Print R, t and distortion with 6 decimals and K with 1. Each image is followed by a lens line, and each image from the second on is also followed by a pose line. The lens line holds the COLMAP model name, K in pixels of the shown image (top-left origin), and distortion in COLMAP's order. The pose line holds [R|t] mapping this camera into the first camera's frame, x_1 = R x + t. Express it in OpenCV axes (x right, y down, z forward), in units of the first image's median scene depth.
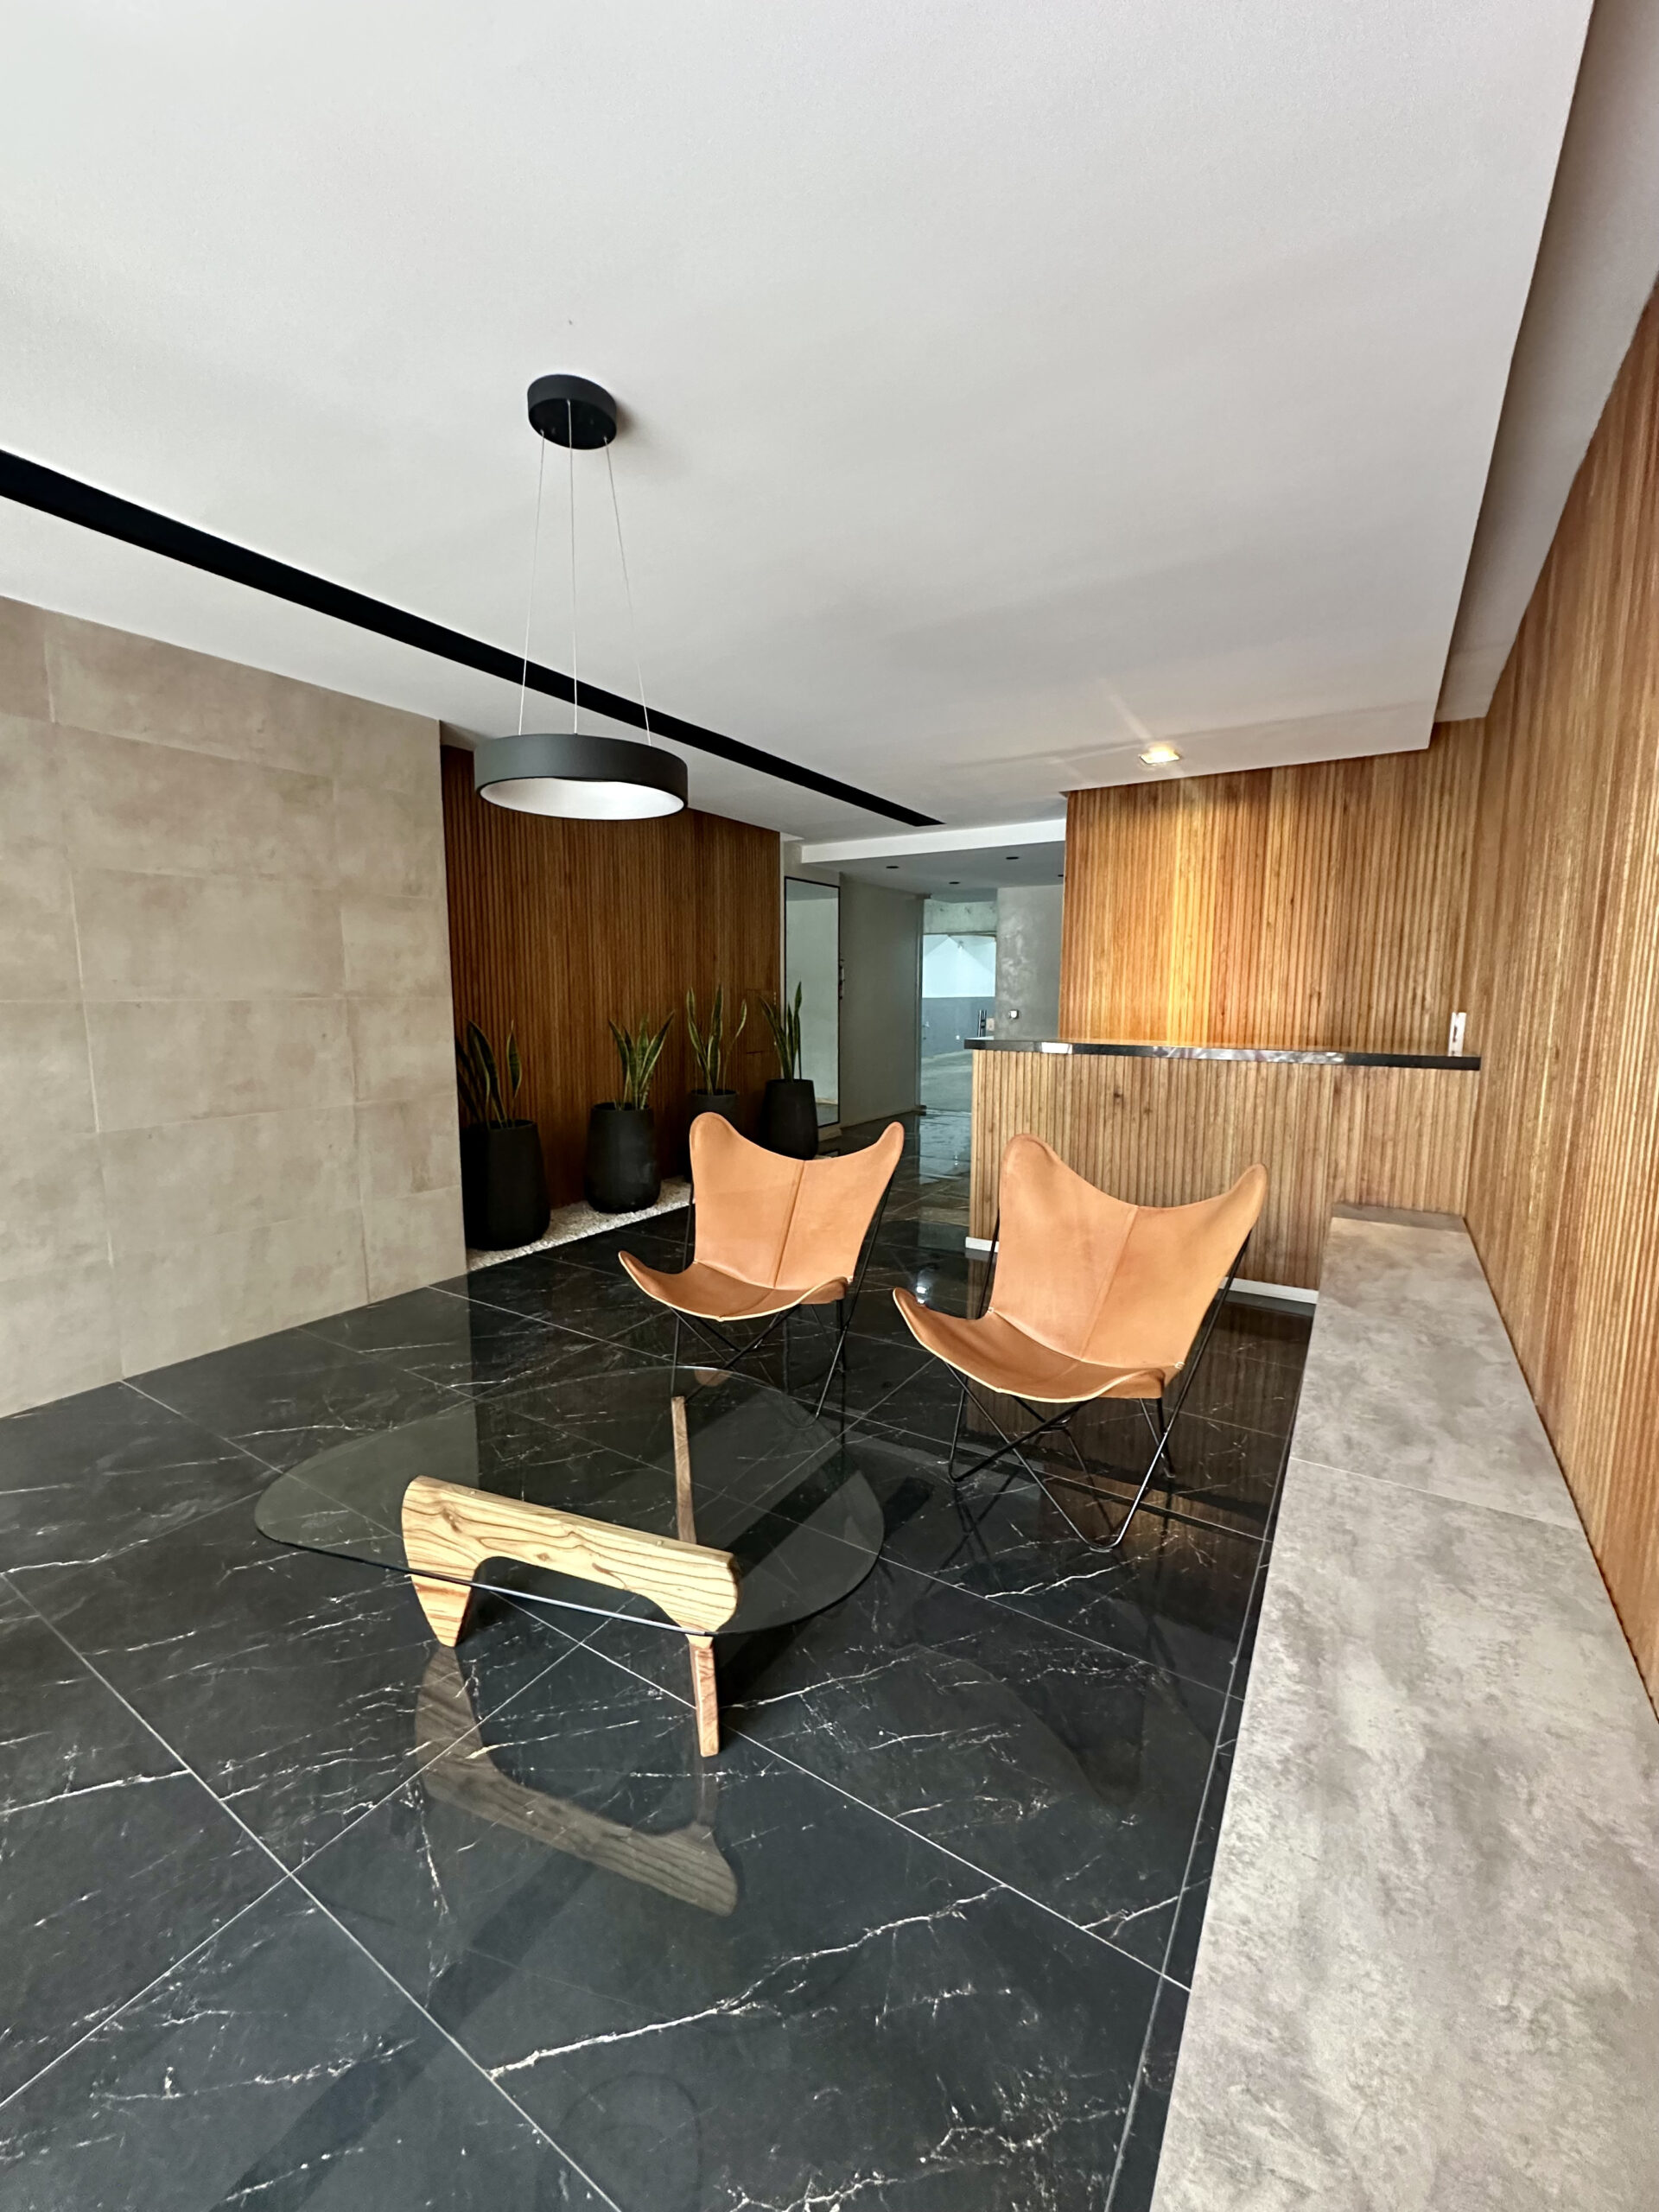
lens RADIAL K [[870.0, 0, 829.5], [0, 870.0, 1106.0], [0, 0, 1]] dist [0.000058, 0.000006]
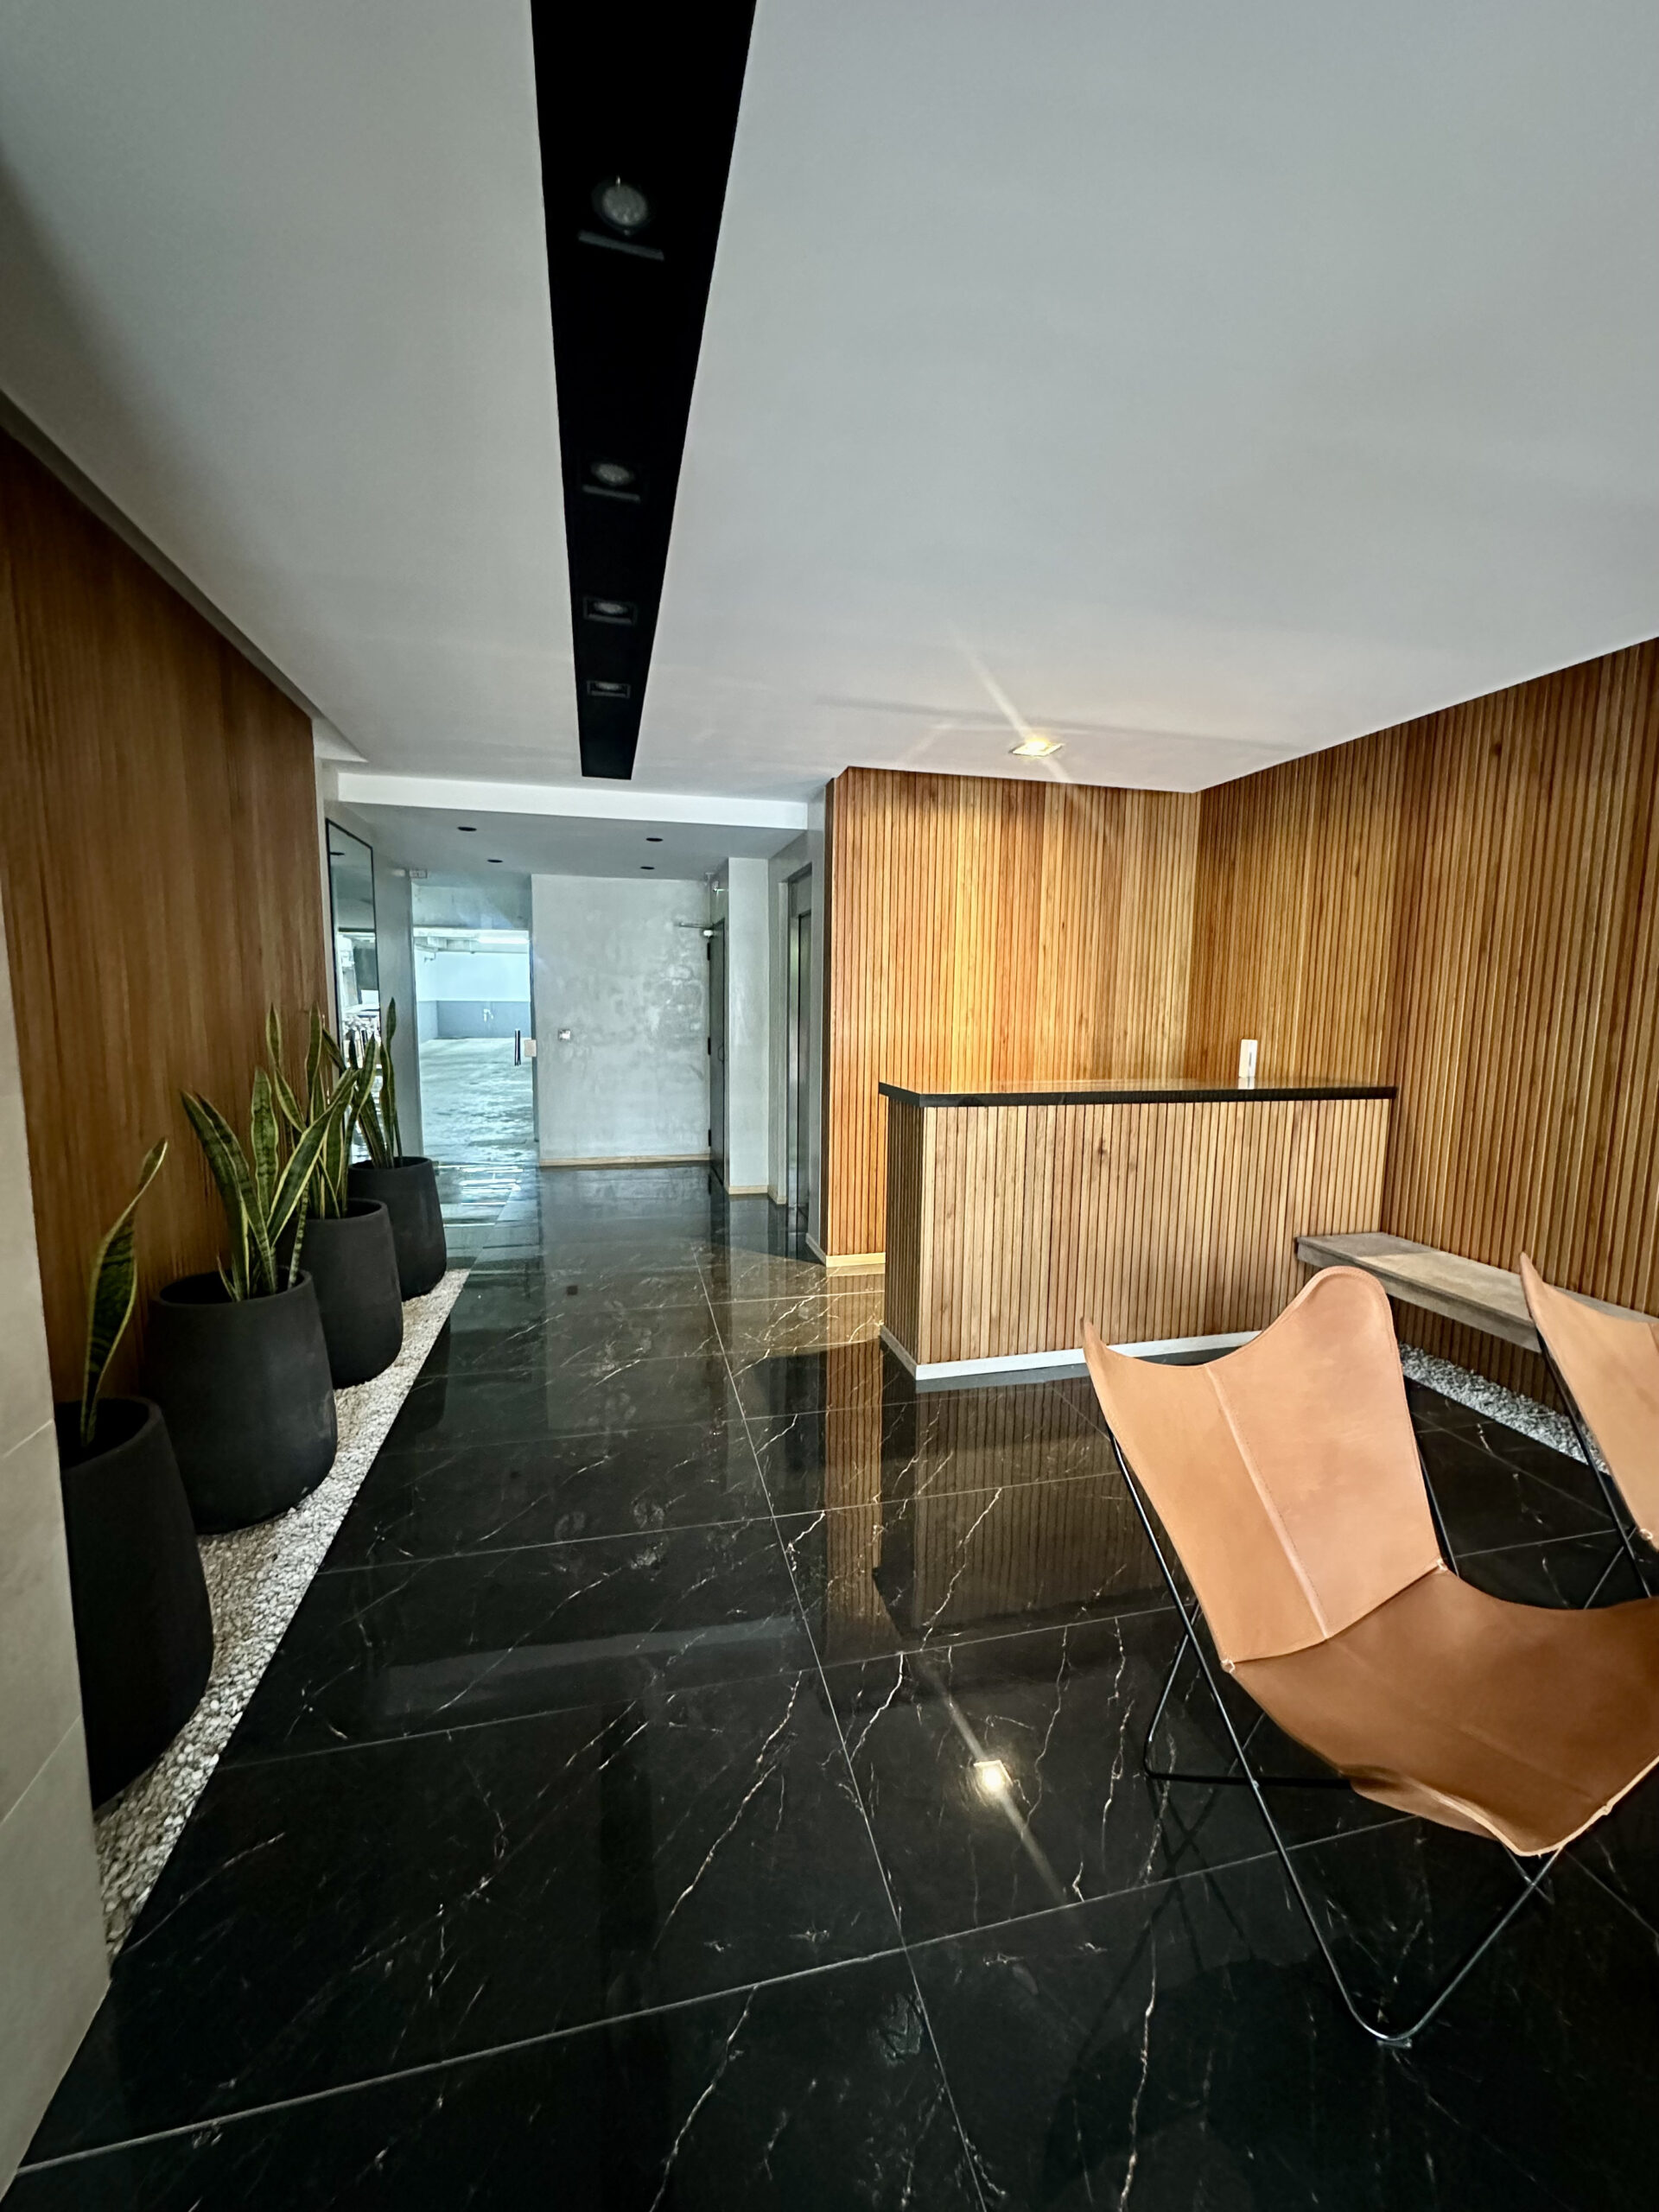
lens RADIAL K [[870.0, 0, 829.5], [0, 870.0, 1106.0], [0, 0, 1]] dist [0.000058, 0.000006]
pose [[0.698216, -0.083238, 0.711032, -0.360180], [0.082460, 0.995958, 0.035620, -0.087532], [-0.711122, 0.033762, 0.702257, 0.496004]]
